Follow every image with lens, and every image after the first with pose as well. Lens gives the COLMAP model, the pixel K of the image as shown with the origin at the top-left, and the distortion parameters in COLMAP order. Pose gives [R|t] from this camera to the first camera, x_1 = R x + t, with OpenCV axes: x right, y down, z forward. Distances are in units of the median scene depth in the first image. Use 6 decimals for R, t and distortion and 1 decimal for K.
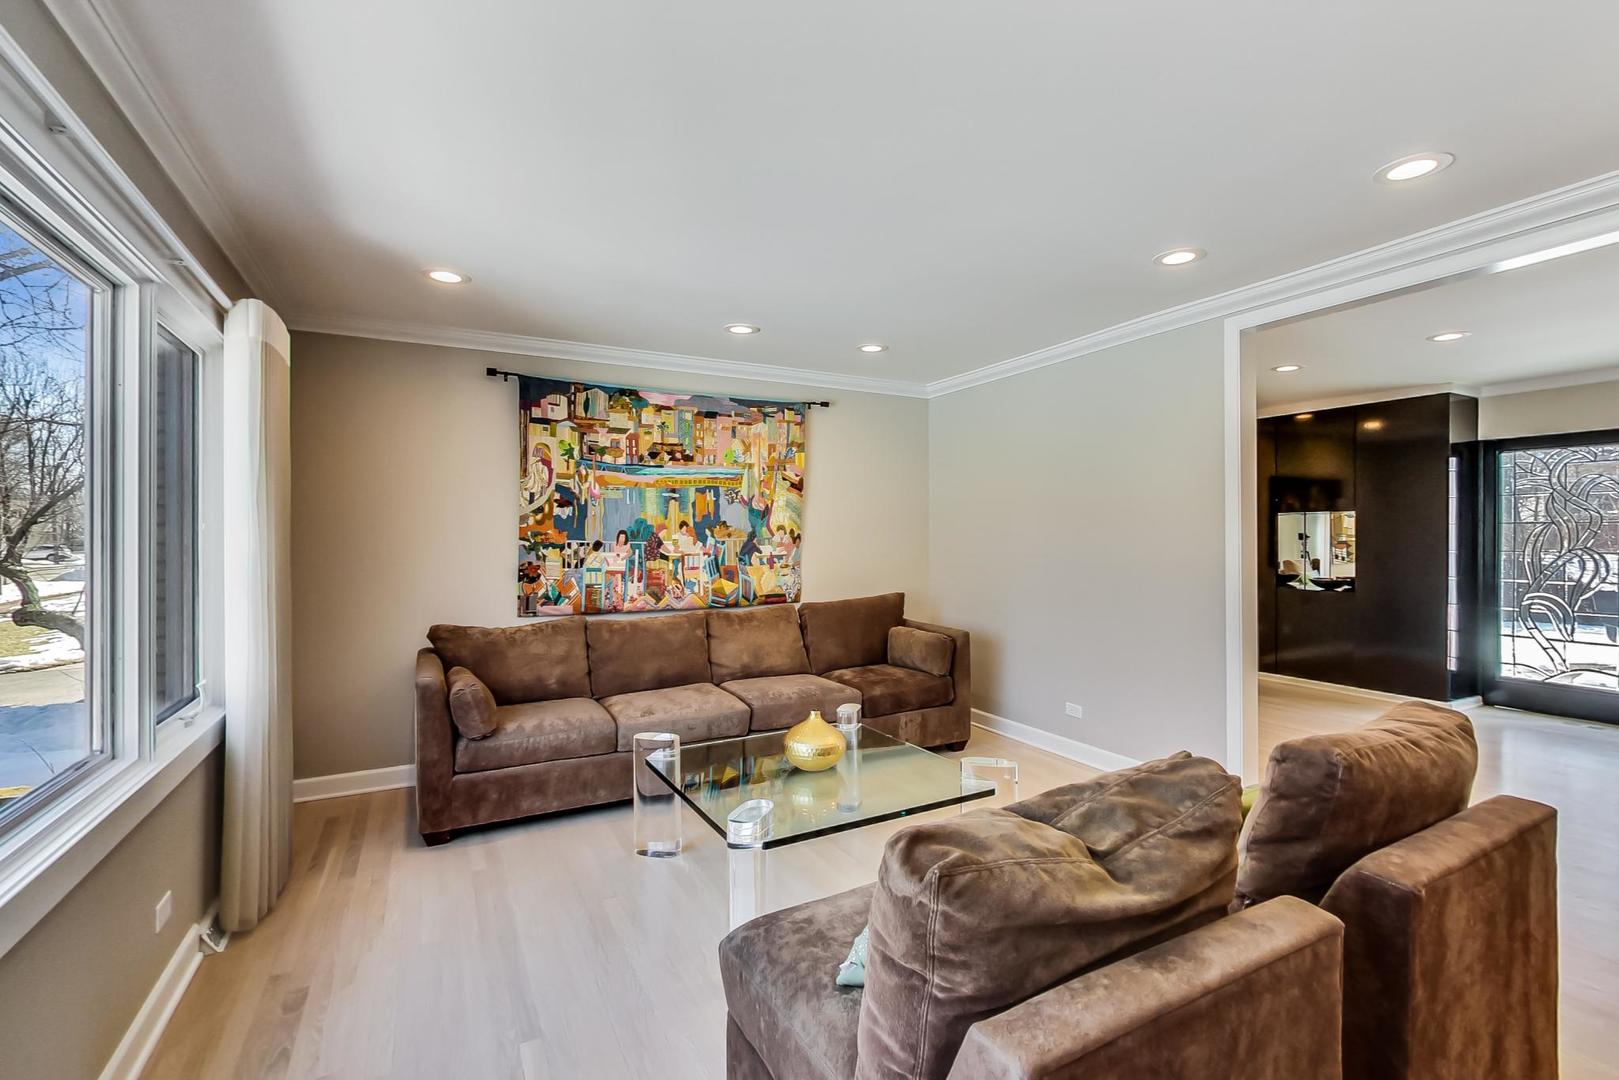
lens RADIAL K [[710.6, 0, 817.3], [0, 710.6, 536.6], [0, 0, 1]] dist [-0.009723, -0.000838]
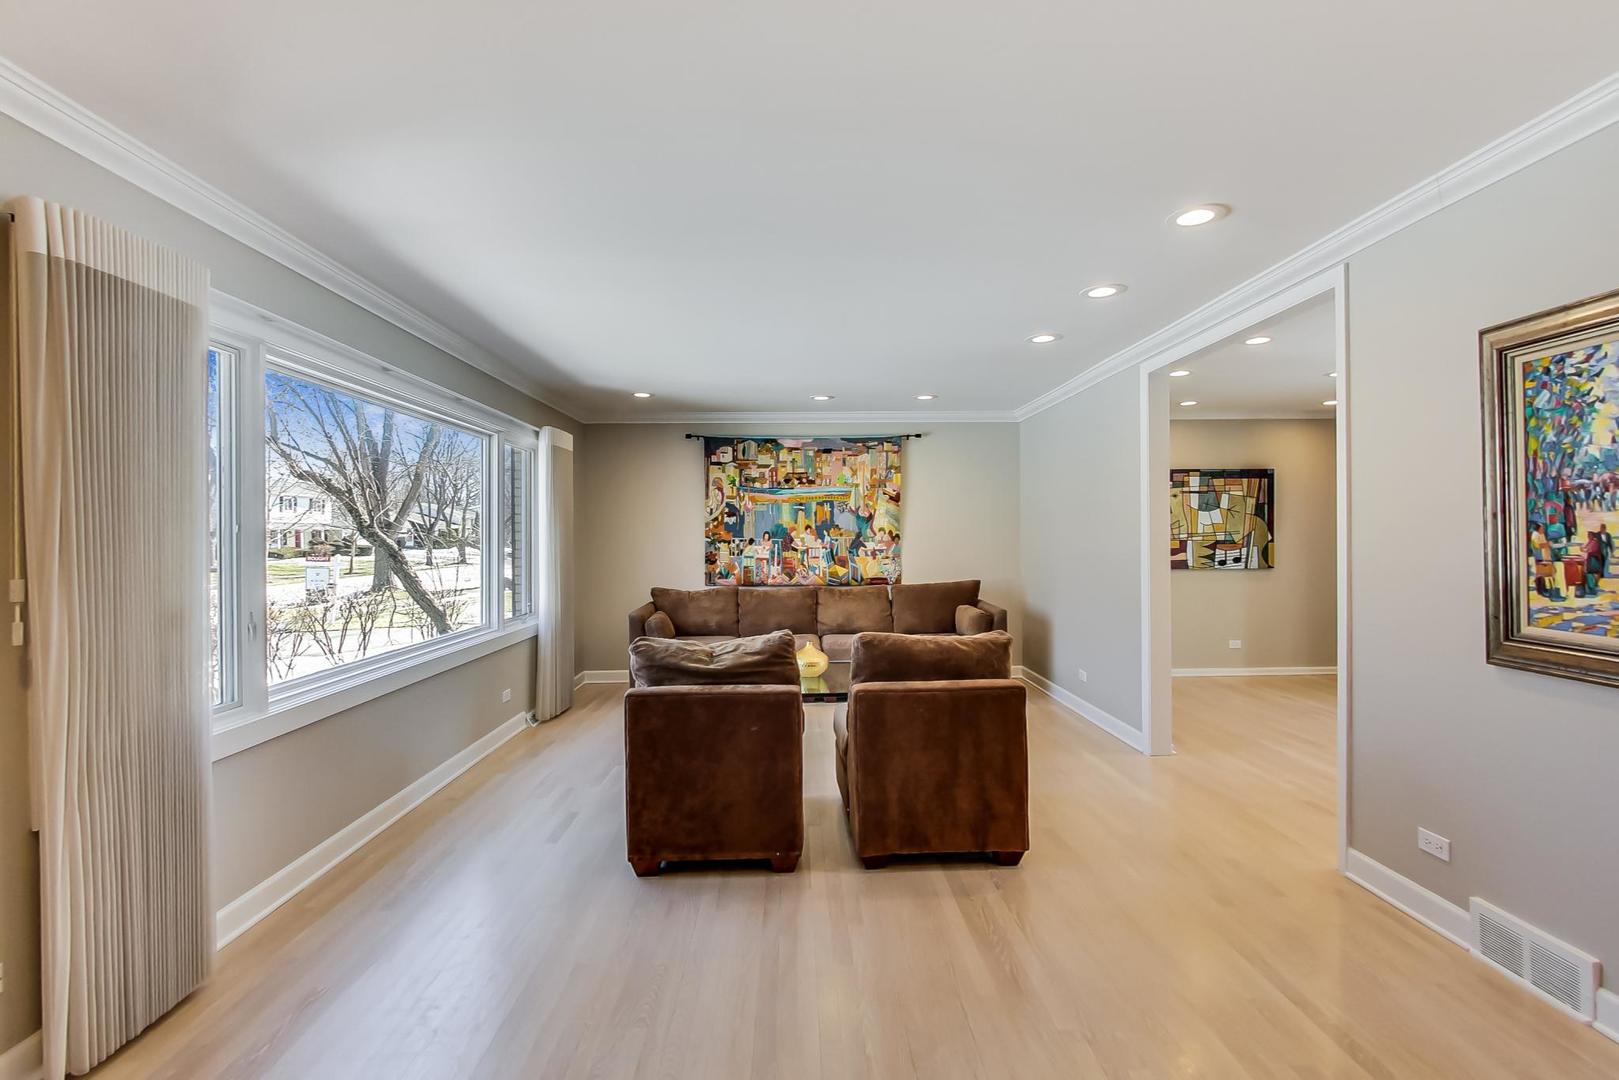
lens RADIAL K [[710.6, 0, 804.7], [0, 710.6, 520.8], [0, 0, 1]] dist [-0.009723, -0.000838]
pose [[0.884237, -0.007441, -0.466978, 0.499903], [0.000554, 0.999889, -0.014883, -0.009117], [0.467037, 0.012902, 0.884144, -0.303956]]
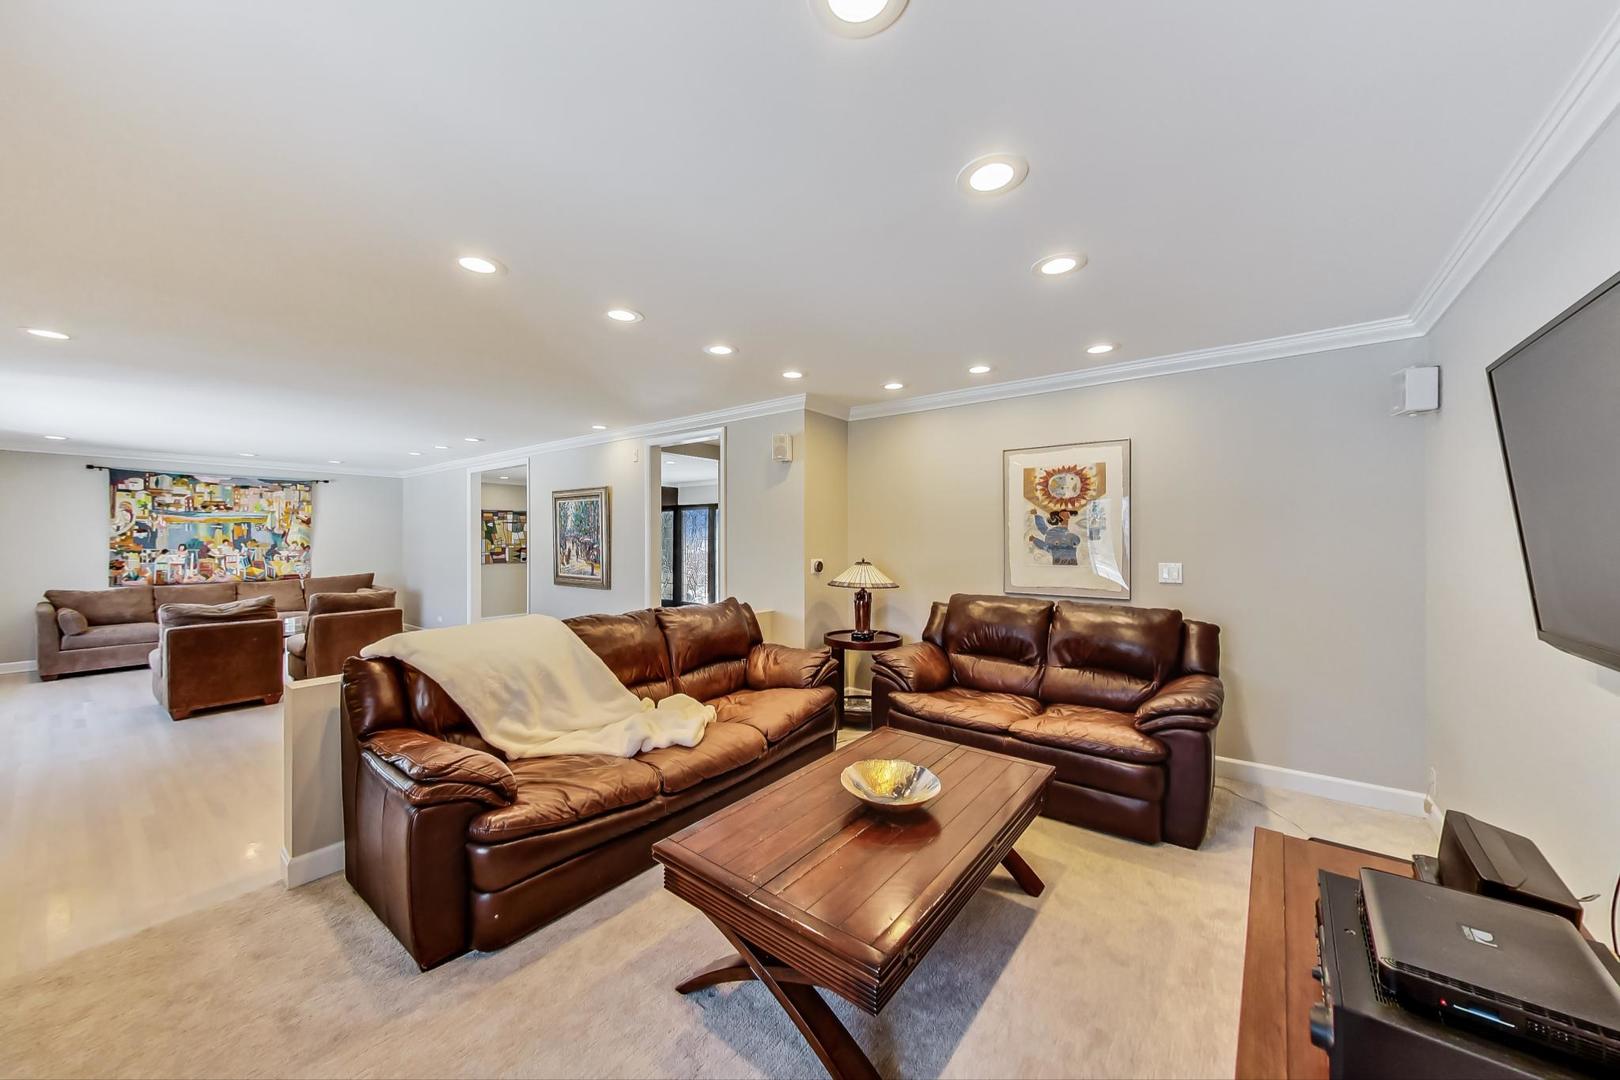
lens RADIAL K [[588.2, 0, 815.8], [0, 588.2, 539.2], [0, 0, 1]] dist [0.000427, 0.000118]
pose [[0.915144, 0.005022, 0.403096, 0.701048], [-0.006223, 0.999979, 0.001670, -0.035895], [-0.403079, -0.004037, 0.915156, -1.267798]]
